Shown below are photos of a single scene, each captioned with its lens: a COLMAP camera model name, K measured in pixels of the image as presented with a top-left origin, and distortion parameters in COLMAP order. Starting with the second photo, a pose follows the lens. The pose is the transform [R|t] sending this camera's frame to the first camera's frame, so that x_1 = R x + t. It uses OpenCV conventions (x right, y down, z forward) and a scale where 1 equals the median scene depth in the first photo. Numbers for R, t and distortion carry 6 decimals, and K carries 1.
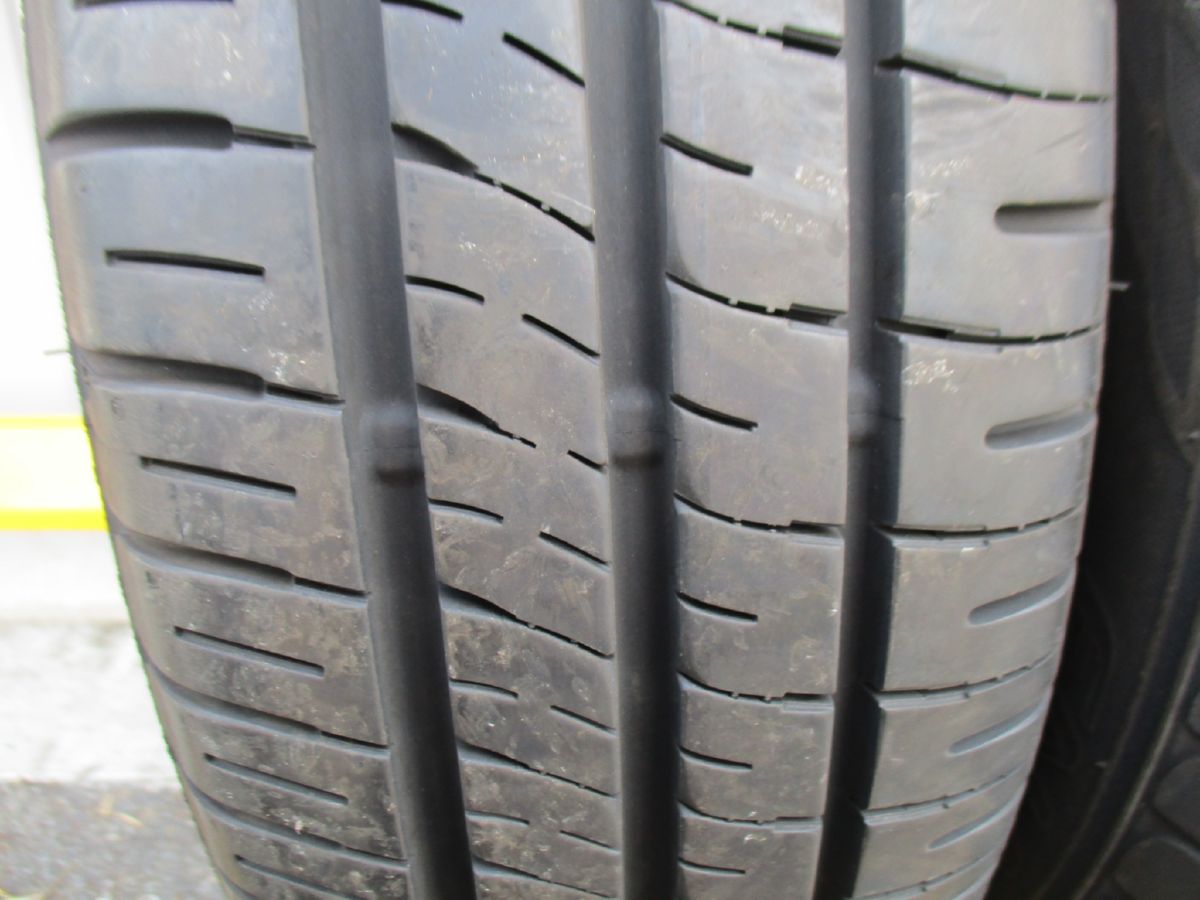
lens RADIAL K [[961.2, 0, 600.0], [0, 961.2, 450.0], [0, 0, 1]] dist [-0.016308, 0.008652]
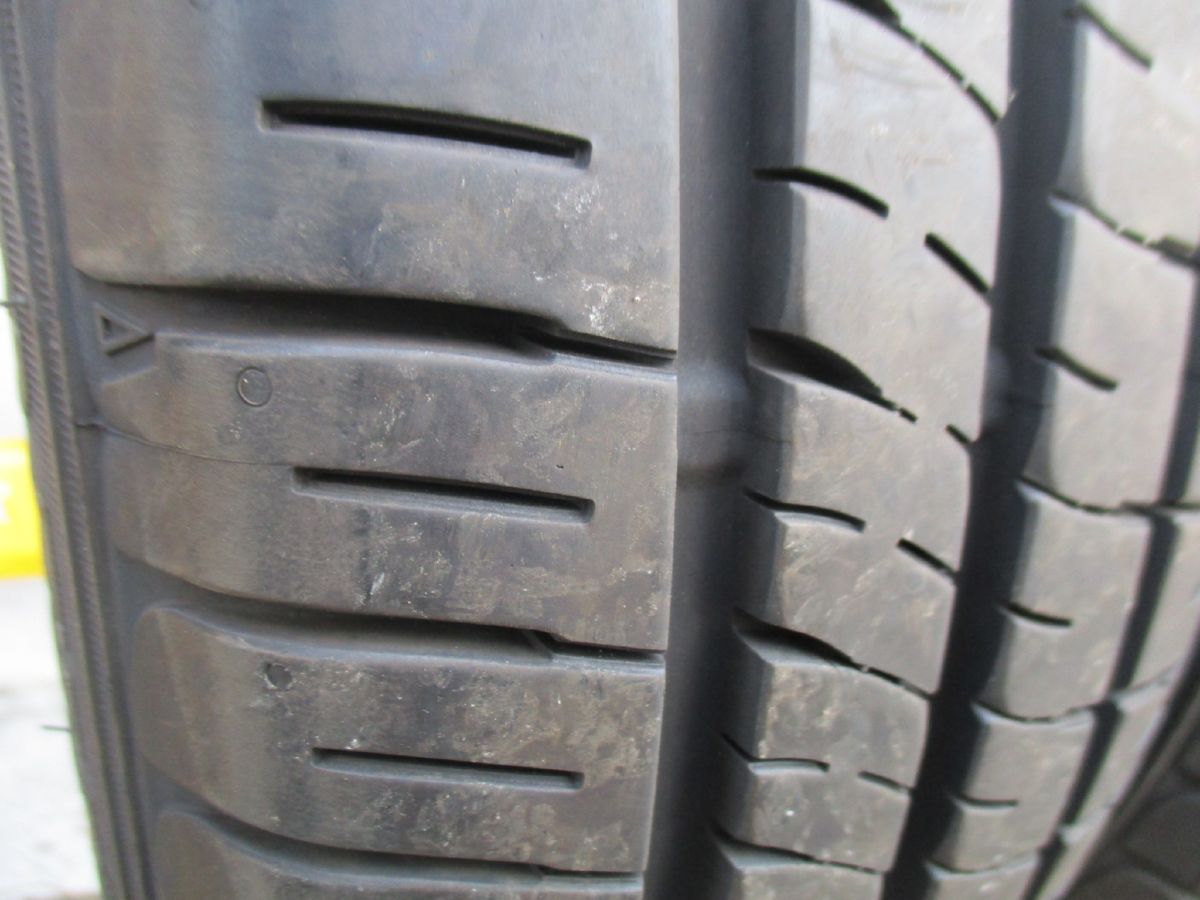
lens RADIAL K [[961.2, 0, 600.0], [0, 961.2, 450.0], [0, 0, 1]] dist [-0.016308, 0.008652]
pose [[0.929422, -0.047959, 0.365889, -0.521866], [0.052600, 0.998612, -0.002721, 0.007361], [-0.365251, 0.021775, 0.930654, 0.390270]]
